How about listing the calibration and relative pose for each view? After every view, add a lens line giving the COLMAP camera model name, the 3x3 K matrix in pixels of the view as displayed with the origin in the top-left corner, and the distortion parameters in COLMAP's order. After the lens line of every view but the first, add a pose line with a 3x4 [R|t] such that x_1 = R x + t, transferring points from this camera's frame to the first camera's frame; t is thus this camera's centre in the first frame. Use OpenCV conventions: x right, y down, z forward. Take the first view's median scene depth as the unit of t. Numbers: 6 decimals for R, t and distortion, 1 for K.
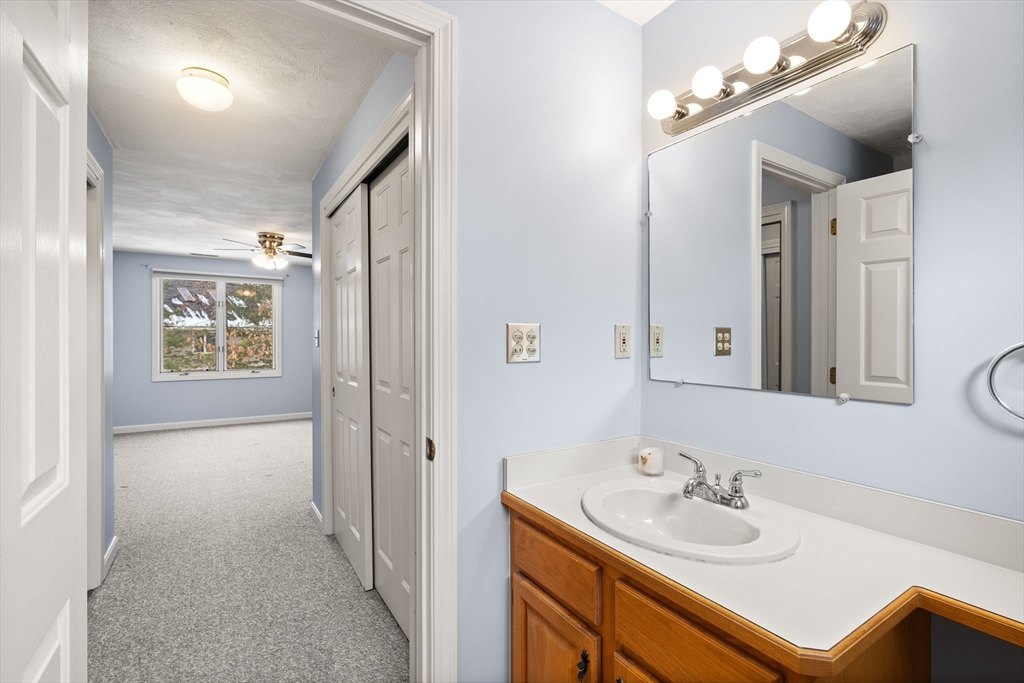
lens RADIAL K [[459.1, 0, 509.1], [0, 459.1, 340.0], [0, 0, 1]] dist [-0.002667, 0.000445]
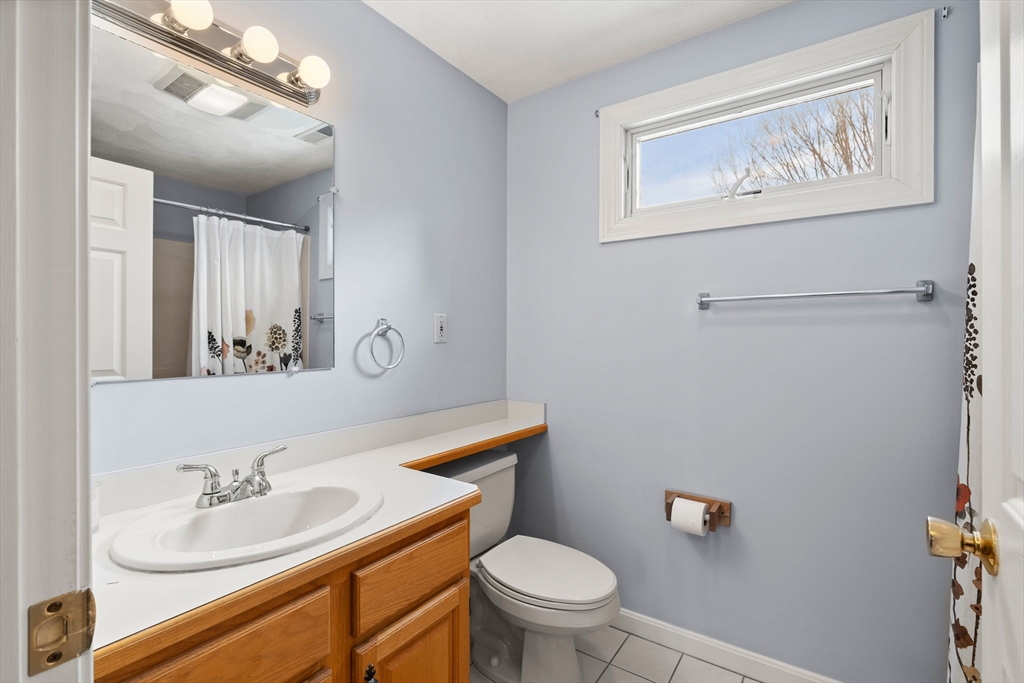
lens RADIAL K [[459.1, 0, 509.1], [0, 459.1, 340.0], [0, 0, 1]] dist [-0.002667, 0.000445]
pose [[-0.372218, -0.003886, 0.928137, -0.715043], [0.004149, 0.999974, 0.005850, 0.043409], [-0.928136, 0.006029, -0.372192, 1.013970]]
